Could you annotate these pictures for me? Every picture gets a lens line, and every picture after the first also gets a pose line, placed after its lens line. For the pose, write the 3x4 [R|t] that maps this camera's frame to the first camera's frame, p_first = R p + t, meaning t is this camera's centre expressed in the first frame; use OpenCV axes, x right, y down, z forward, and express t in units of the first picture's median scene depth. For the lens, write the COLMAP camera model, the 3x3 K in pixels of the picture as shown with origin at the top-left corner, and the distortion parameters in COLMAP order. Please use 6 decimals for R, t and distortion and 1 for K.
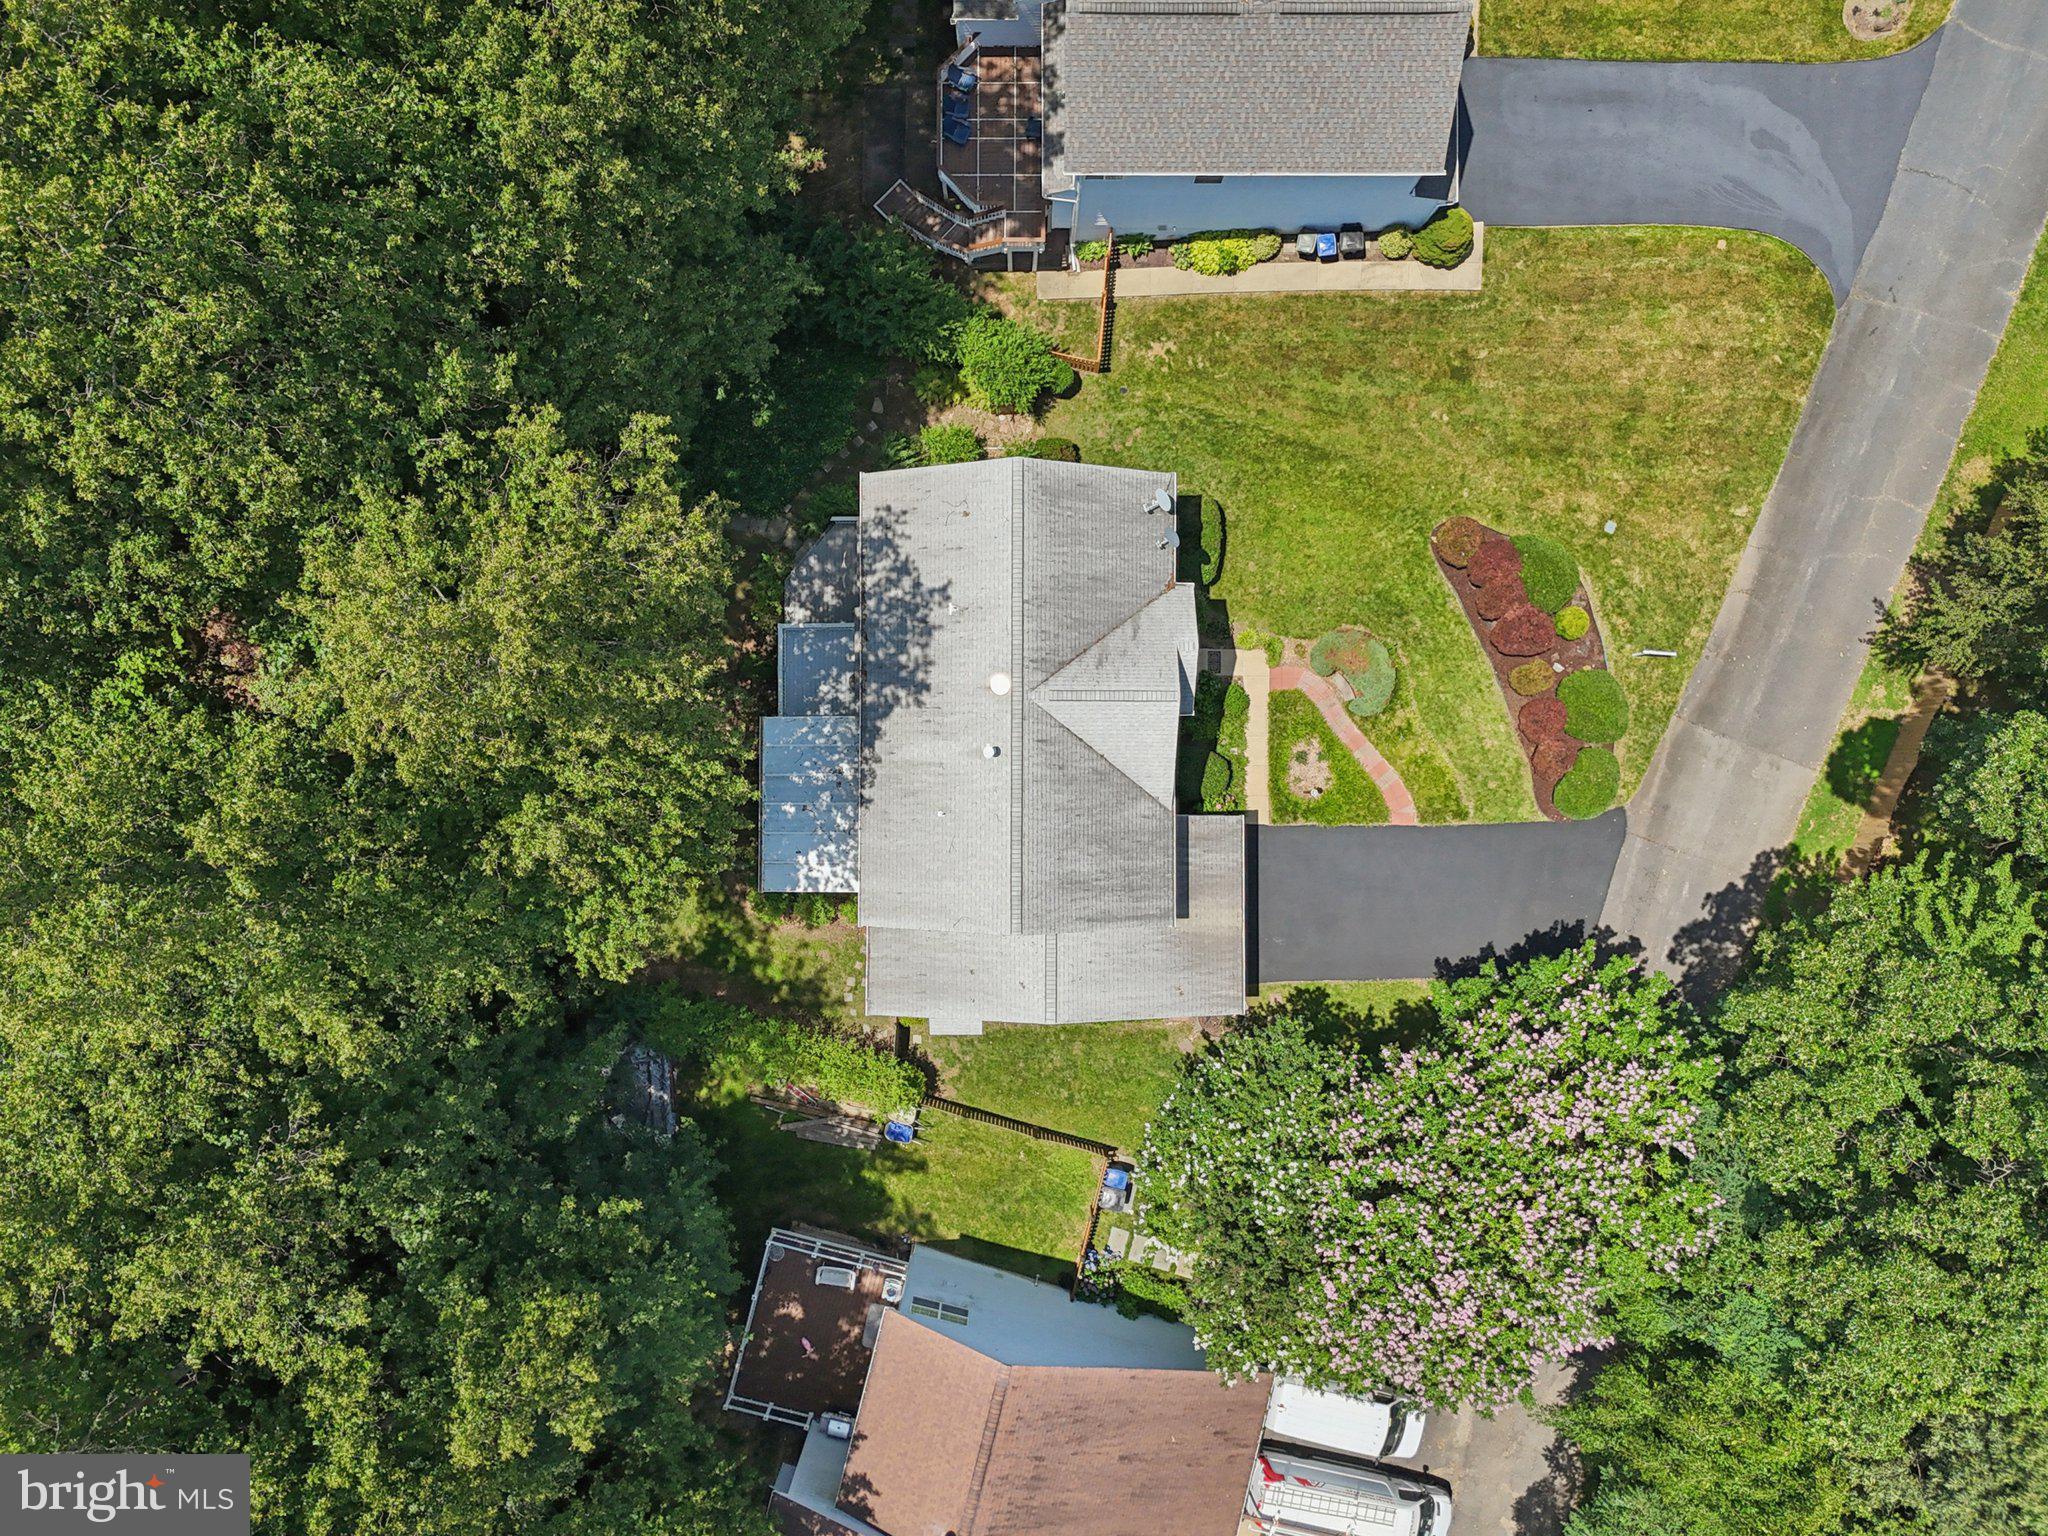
lens RADIAL K [[1464.1, 0, 1031.2], [0, 1464.1, 710.5], [0, 0, 1]] dist [0.001442, -0.002356]
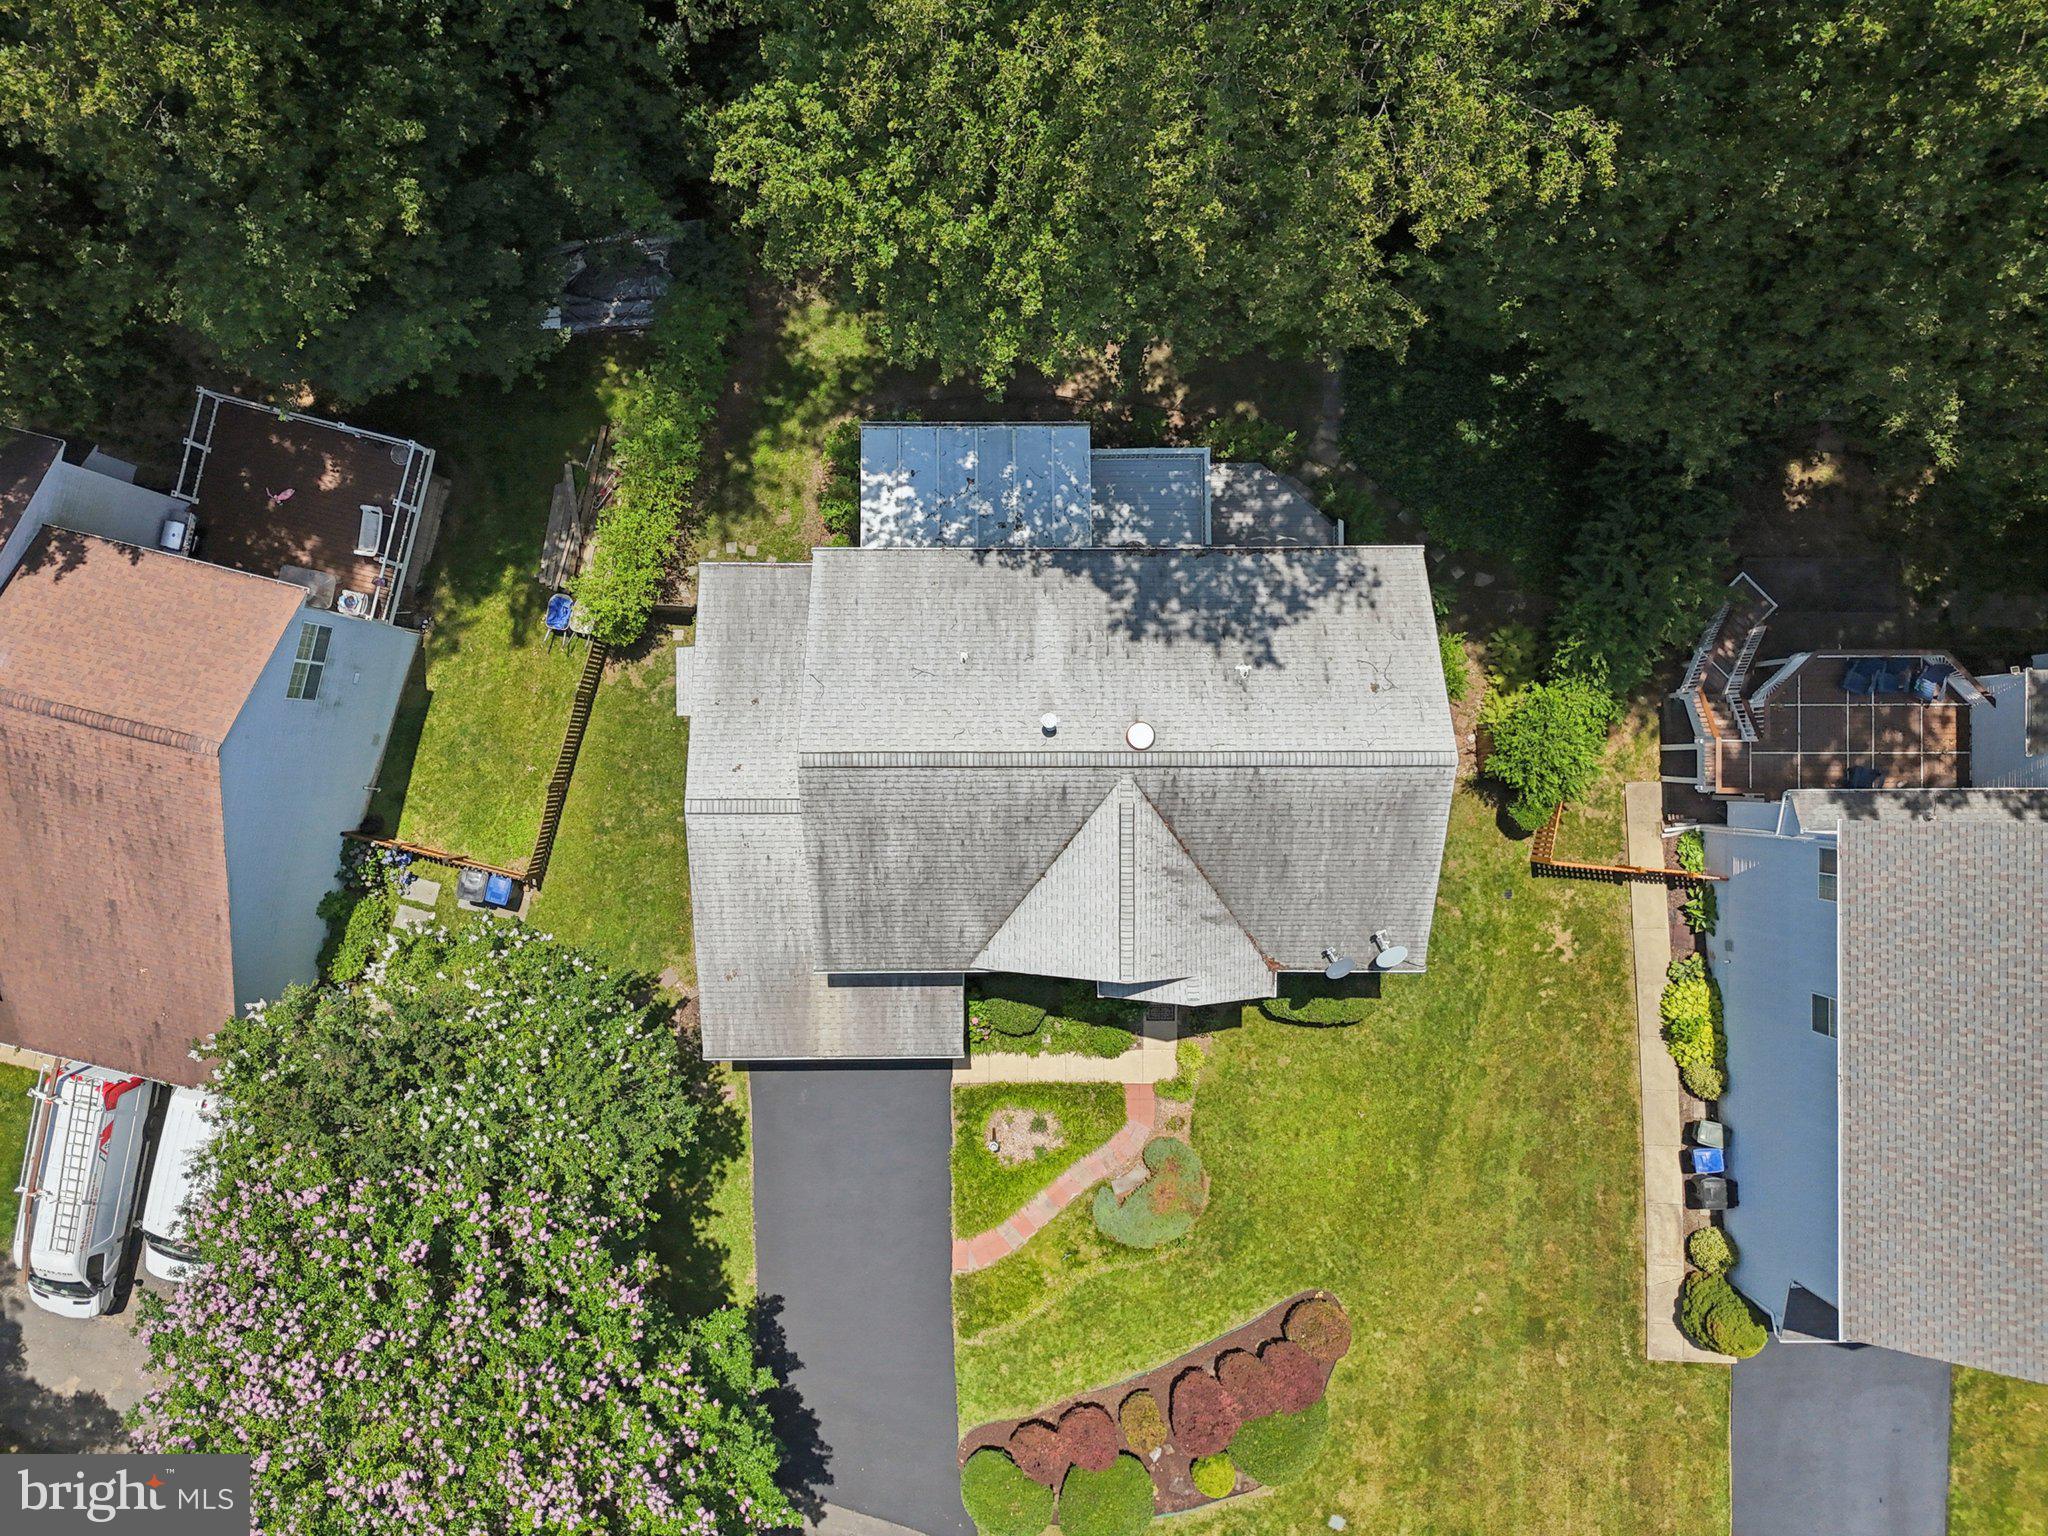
lens RADIAL K [[1407.2, 0, 1024.0], [0, 1407.2, 768.0], [0, 0, 1]] dist [-0.002077, 0.001155]
pose [[0.004972, 0.999982, -0.003419, -0.002852], [-0.999576, 0.005068, 0.028658, 0.018255], [0.028674, 0.003275, 0.999583, 0.261728]]
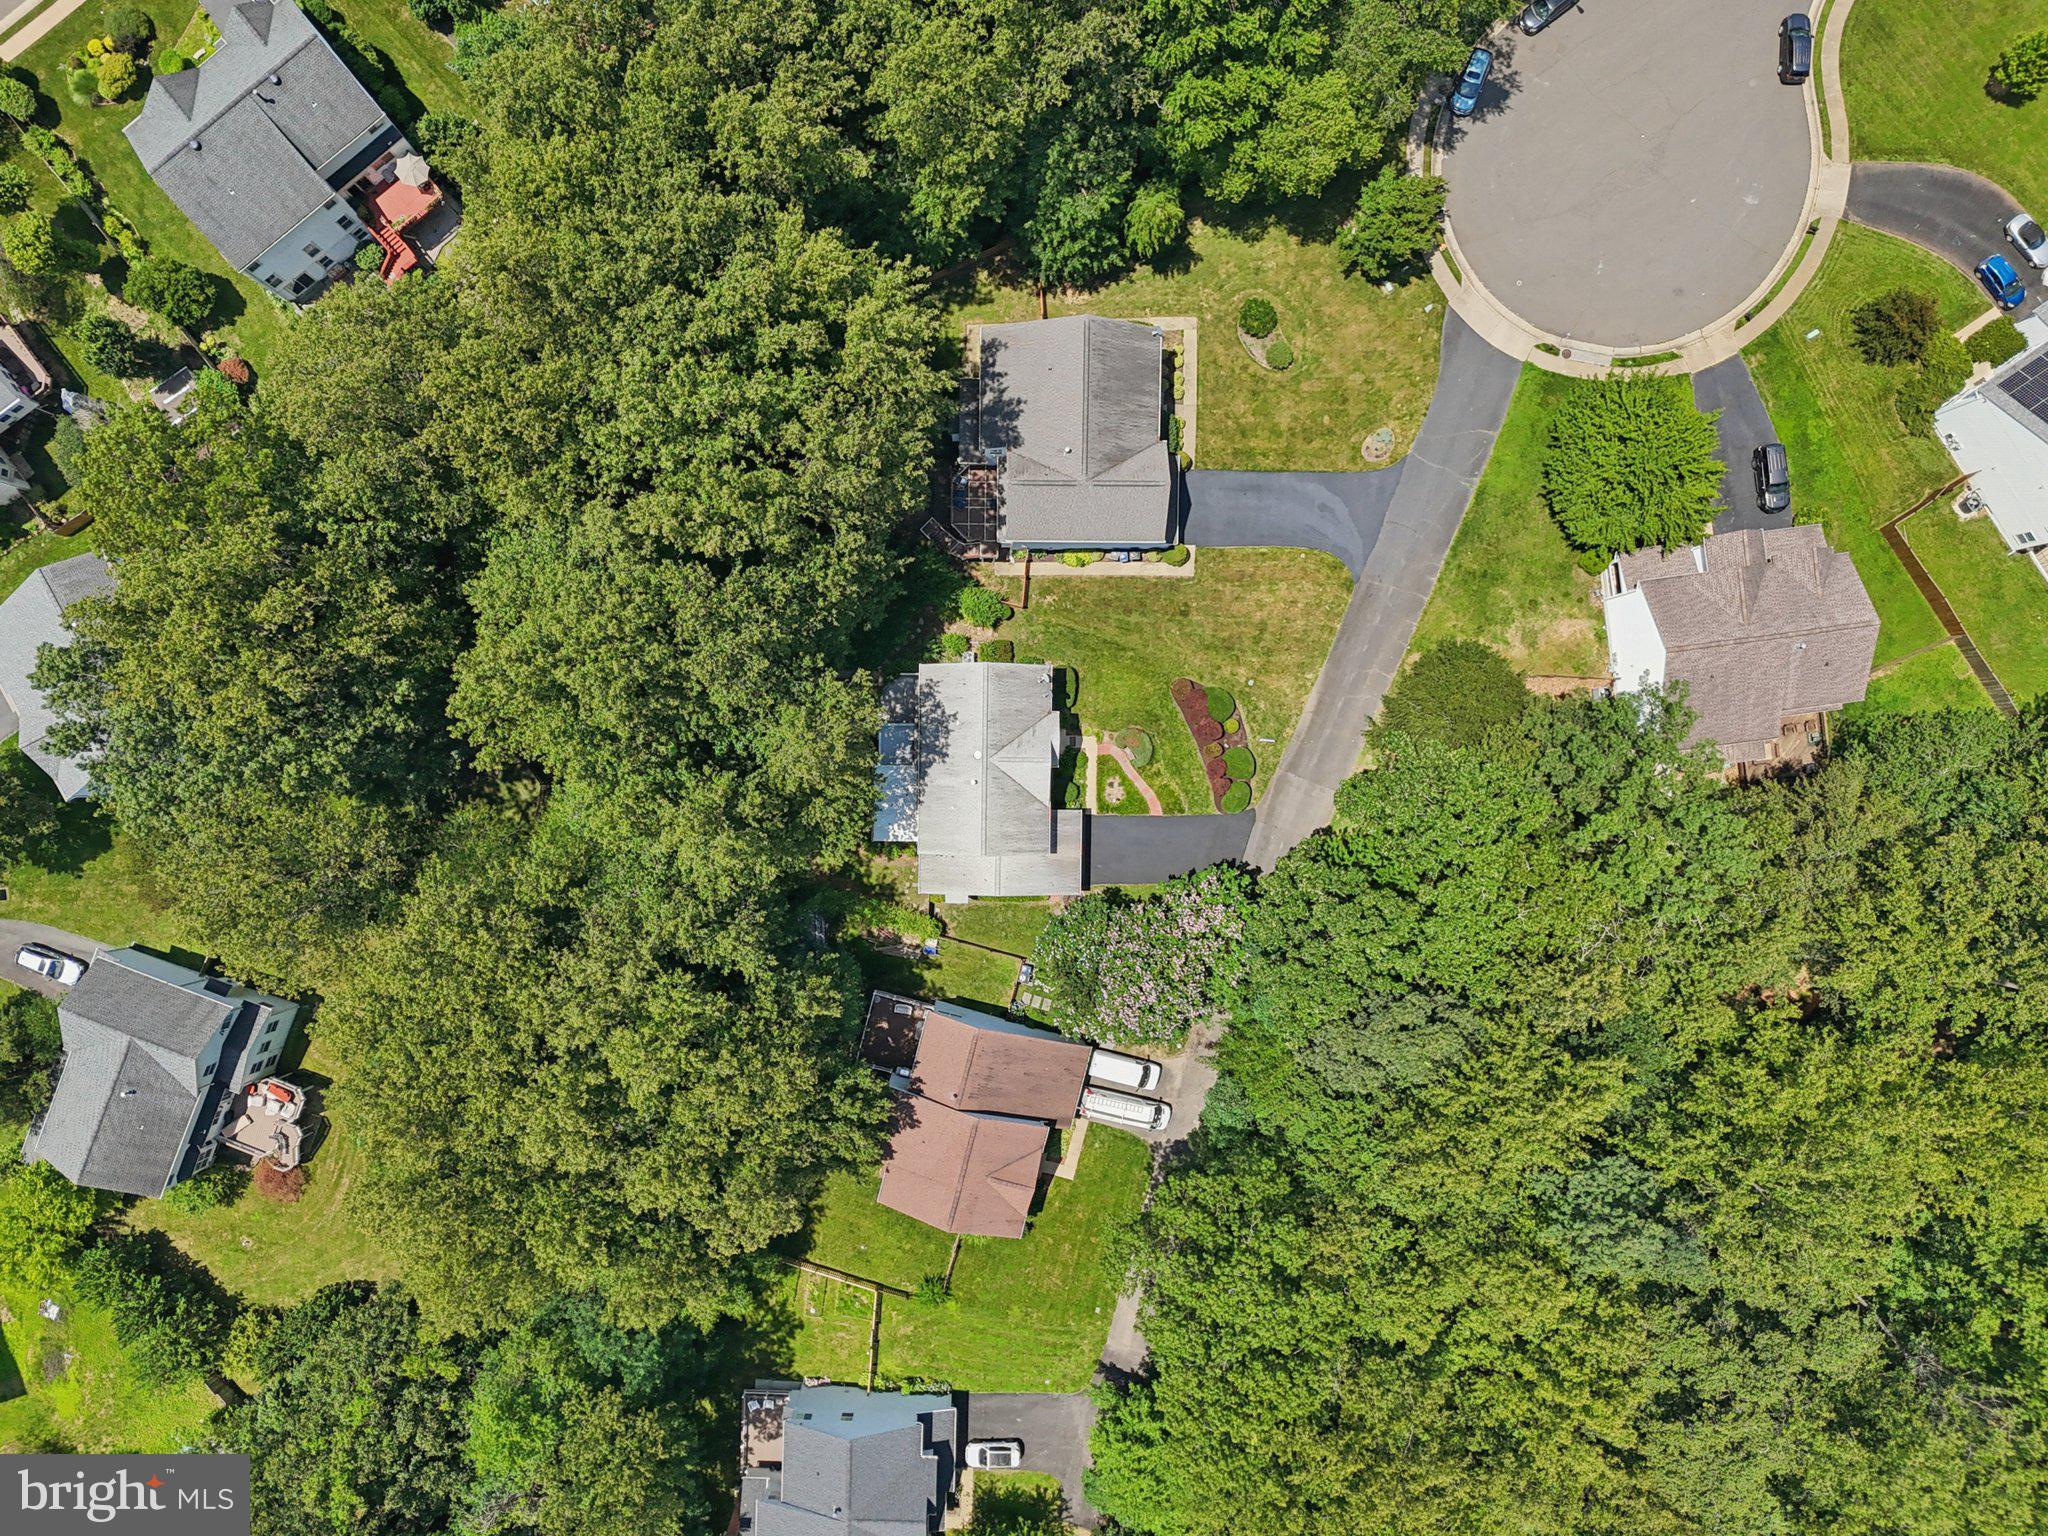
lens RADIAL K [[1407.2, 0, 1024.0], [0, 1407.2, 768.0], [0, 0, 1]] dist [-0.002077, 0.001155]
pose [[0.999675, 0.008699, 0.023960, 0.000102], [-0.009330, 0.999609, 0.026355, -0.051365], [-0.023722, -0.026570, 0.999365, -1.195201]]
